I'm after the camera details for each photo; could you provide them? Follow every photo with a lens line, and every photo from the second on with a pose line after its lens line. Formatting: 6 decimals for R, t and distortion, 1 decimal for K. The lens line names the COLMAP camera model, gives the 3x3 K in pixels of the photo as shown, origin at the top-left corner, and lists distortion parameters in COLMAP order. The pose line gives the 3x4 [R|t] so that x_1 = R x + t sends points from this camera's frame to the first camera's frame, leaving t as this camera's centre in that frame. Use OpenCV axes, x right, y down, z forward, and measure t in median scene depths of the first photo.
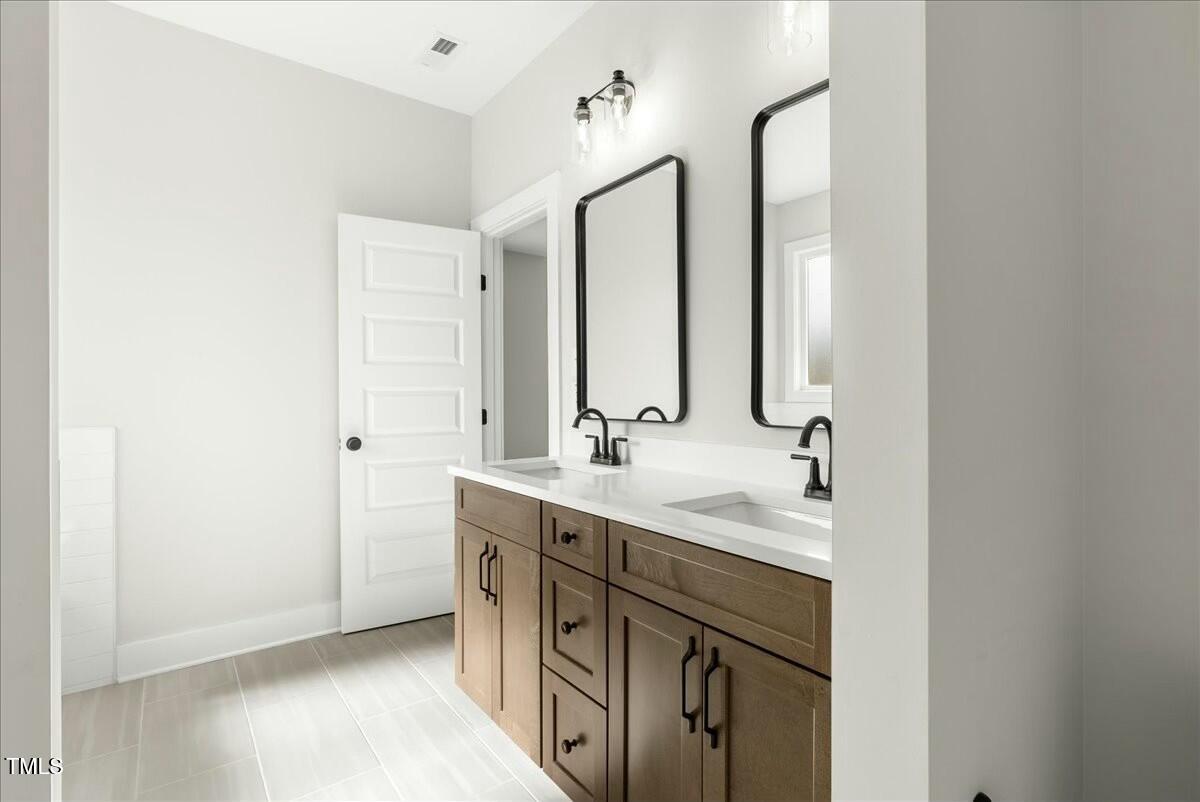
lens RADIAL K [[568.4, 0, 612.7], [0, 568.4, 398.0], [0, 0, 1]] dist [-0.000838, 0.000390]
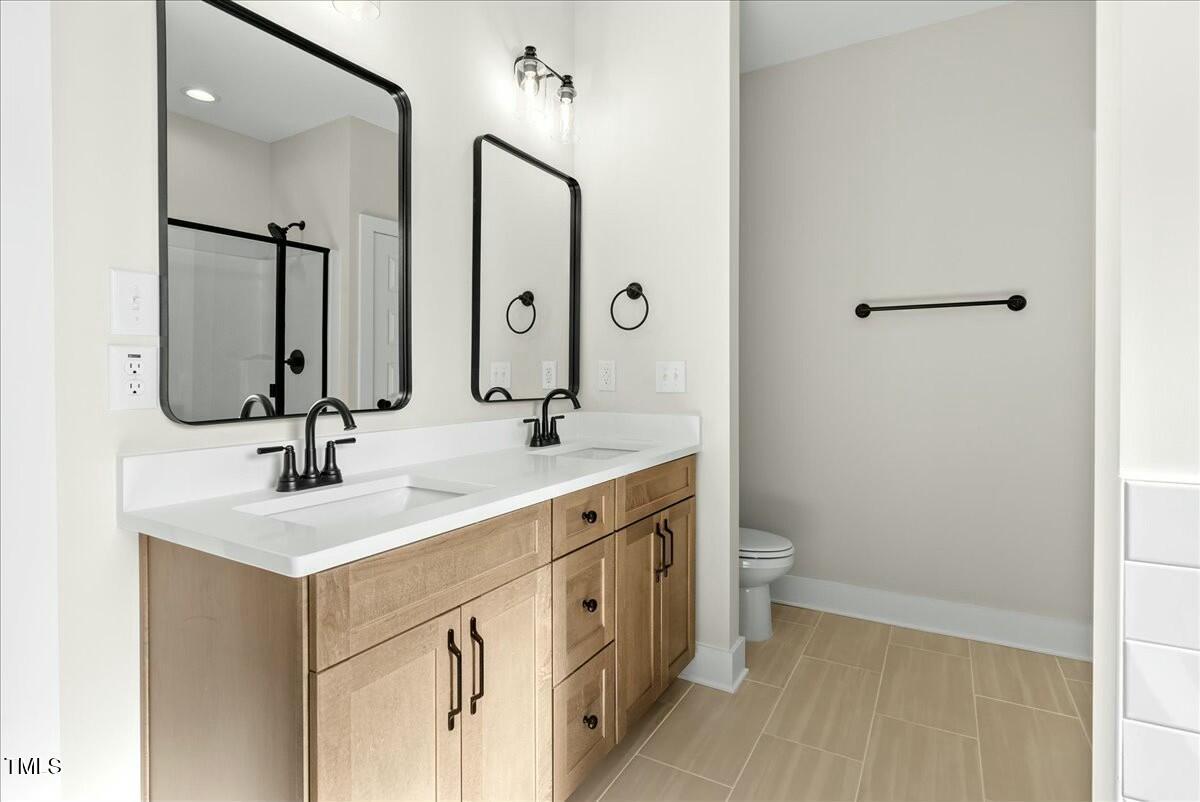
lens RADIAL K [[613.7, 0, 598.2], [0, 613.7, 393.8], [0, 0, 1]] dist [-0.005874, -0.000232]
pose [[-0.372603, -0.022081, 0.927728, -0.982397], [0.015515, 0.999429, 0.030019, -0.001638], [-0.927861, 0.025579, -0.372048, 1.251039]]
